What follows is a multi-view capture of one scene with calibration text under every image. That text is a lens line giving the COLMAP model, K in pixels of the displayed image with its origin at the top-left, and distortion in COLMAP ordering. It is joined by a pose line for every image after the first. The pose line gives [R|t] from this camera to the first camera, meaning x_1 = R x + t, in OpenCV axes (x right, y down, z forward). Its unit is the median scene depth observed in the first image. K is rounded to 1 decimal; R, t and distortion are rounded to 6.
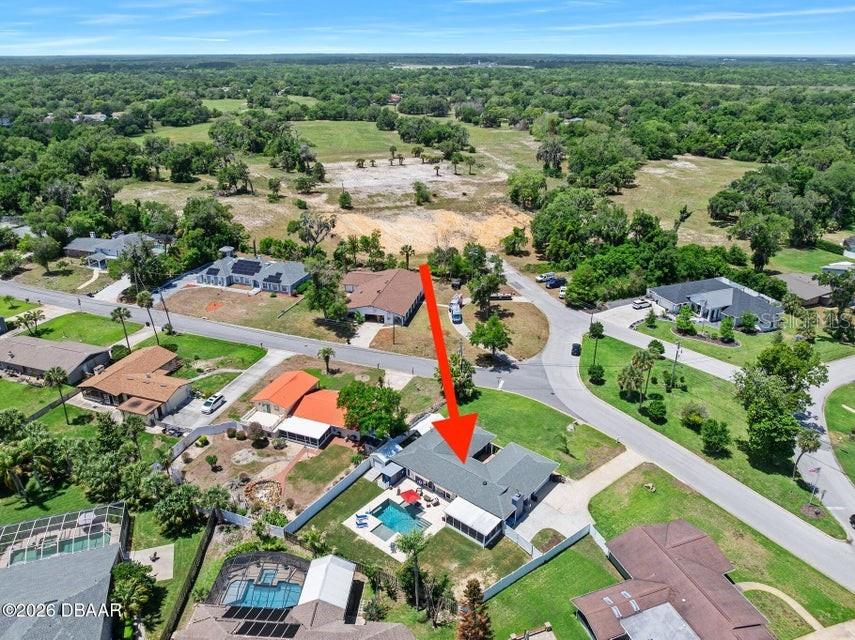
lens RADIAL K [[603.4, 0, 427.5], [0, 603.4, 320.0], [0, 0, 1]] dist [-0.033834, -0.001456]
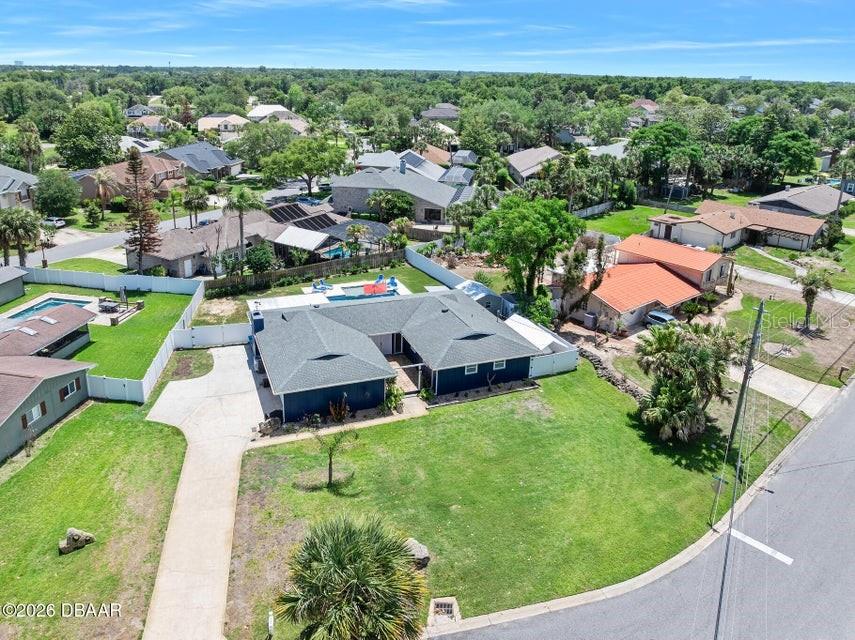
lens RADIAL K [[621.4, 0, 401.8], [0, 621.4, 262.3], [0, 0, 1]] dist [-0.030612, -0.000533]
pose [[-0.507294, 0.241751, -0.827170, 0.473954], [-0.372766, 0.803847, 0.463547, -0.075280], [0.776980, 0.543495, -0.317670, 1.050874]]
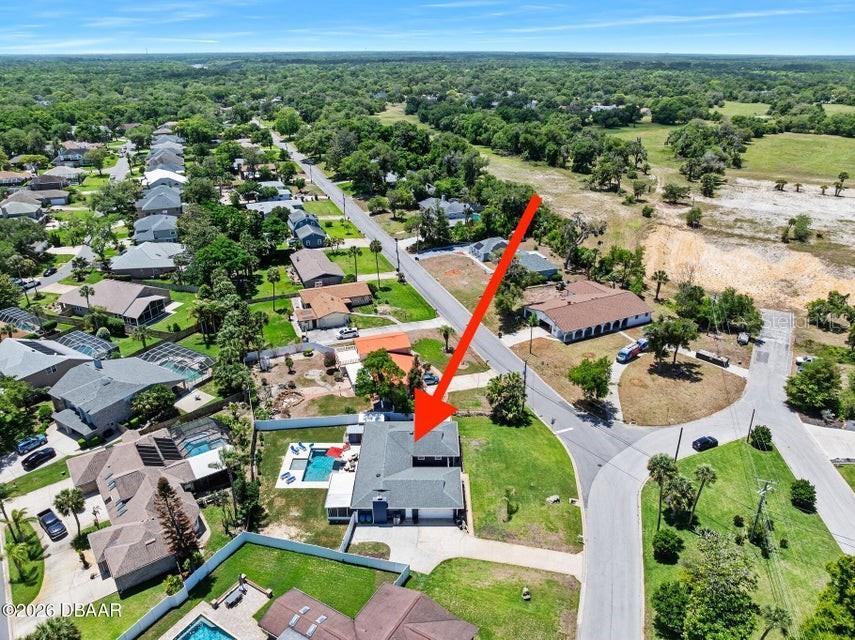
lens RADIAL K [[592.7, 0, 430.8], [0, 592.7, 336.1], [0, 0, 1]] dist [-0.020215, 0.001510]
pose [[0.639650, 0.335590, -0.691540, 0.645814], [-0.315790, 0.934963, 0.161623, -0.116540], [0.700803, 0.114999, 0.704025, 0.280986]]
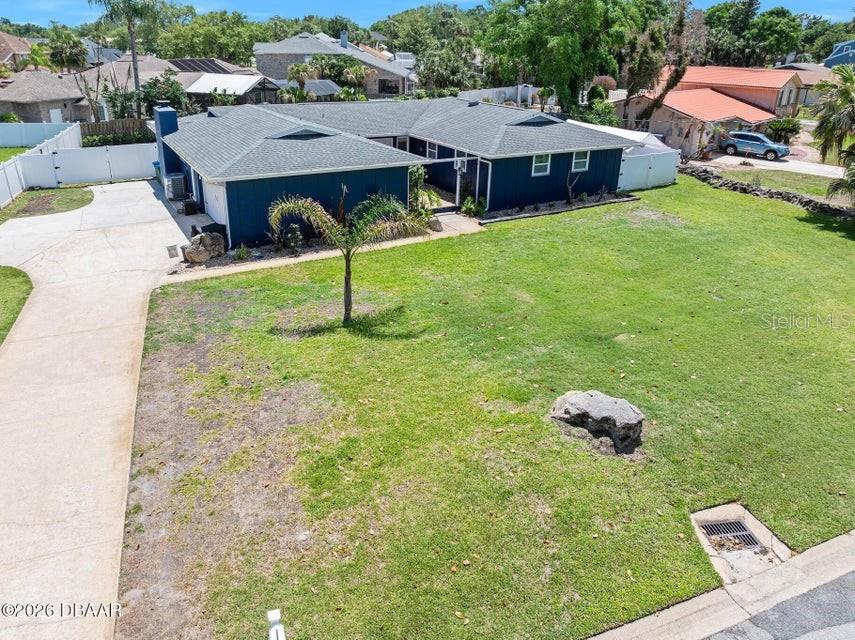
lens RADIAL K [[610.3, 0, 408.1], [0, 610.3, 304.0], [0, 0, 1]] dist [-0.028642, -0.002493]
pose [[-0.371877, 0.358870, -0.856108, 0.361032], [-0.397306, 0.771977, 0.496185, 0.121917], [0.838961, 0.524656, -0.144499, 1.008648]]
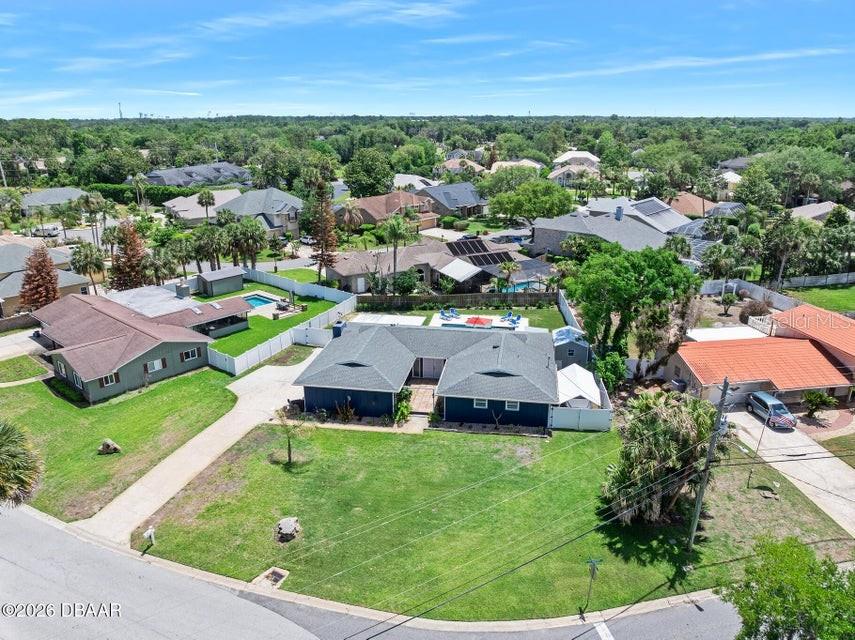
lens RADIAL K [[603.4, 0, 427.5], [0, 603.4, 320.0], [0, 0, 1]] dist [-0.033834, -0.001456]
pose [[-0.866605, 0.157288, -0.473558, 0.322486], [-0.206886, 0.750357, 0.627823, -0.140970], [0.454087, 0.642047, -0.617722, 1.211385]]
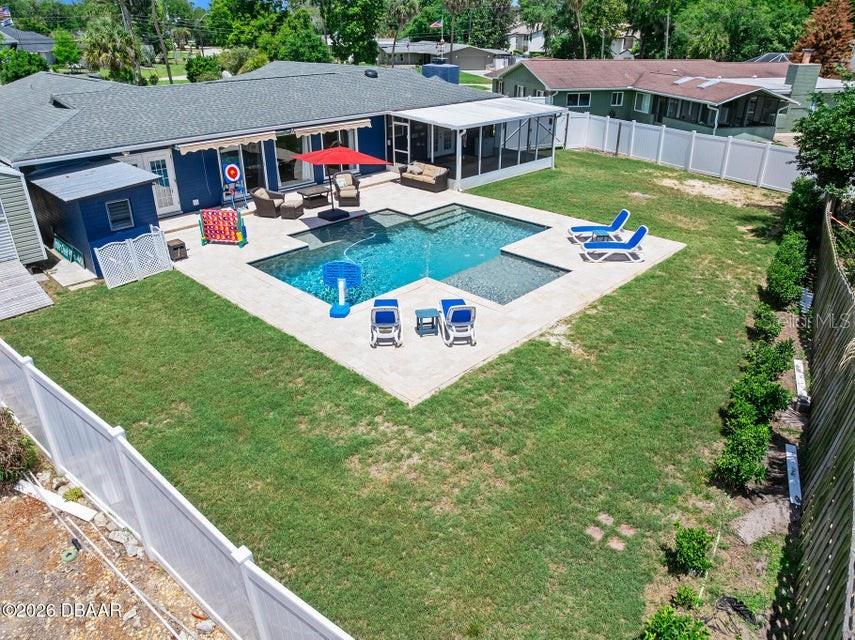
lens RADIAL K [[603.4, 0, 427.5], [0, 603.4, 320.0], [0, 0, 1]] dist [-0.033834, -0.001456]
pose [[0.080726, -0.443738, 0.892513, -0.201320], [0.411354, 0.830455, 0.375677, 0.230476], [-0.907894, 0.336812, 0.249572, 0.793386]]
